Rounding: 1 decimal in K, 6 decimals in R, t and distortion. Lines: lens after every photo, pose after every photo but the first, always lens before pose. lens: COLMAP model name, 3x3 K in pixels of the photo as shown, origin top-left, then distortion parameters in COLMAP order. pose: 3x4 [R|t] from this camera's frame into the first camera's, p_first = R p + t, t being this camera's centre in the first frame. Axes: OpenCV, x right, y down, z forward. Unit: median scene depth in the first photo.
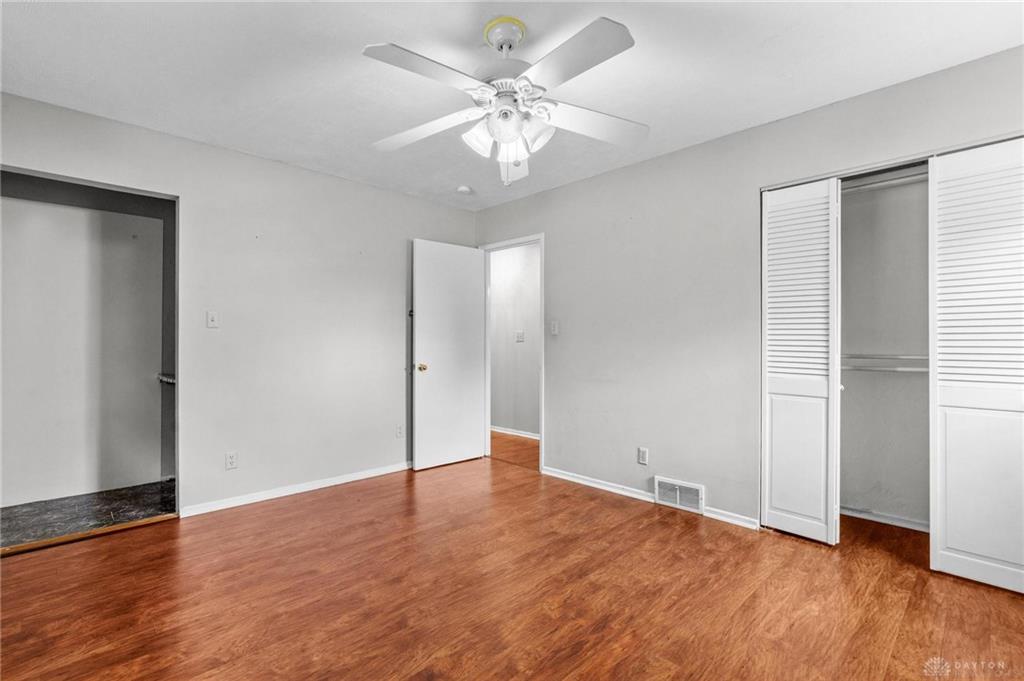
lens RADIAL K [[466.1, 0, 512.0], [0, 466.1, 340.5], [0, 0, 1]] dist [-0.003556, 0.000585]
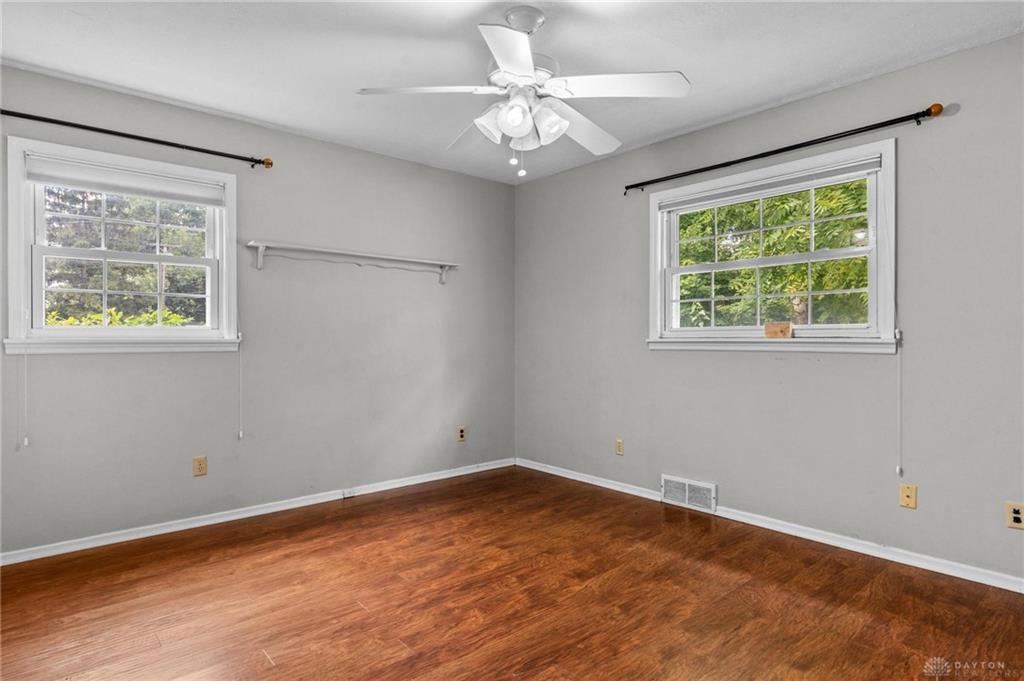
lens RADIAL K [[565.9, 0, 512.0], [0, 565.9, 340.5], [0, 0, 1]] dist [0.000221, 0.000006]
pose [[-0.998377, 0.000502, 0.056941, -0.057273], [0.000364, 0.999997, -0.002427, 0.018389], [-0.056942, -0.002403, -0.998375, 2.224285]]
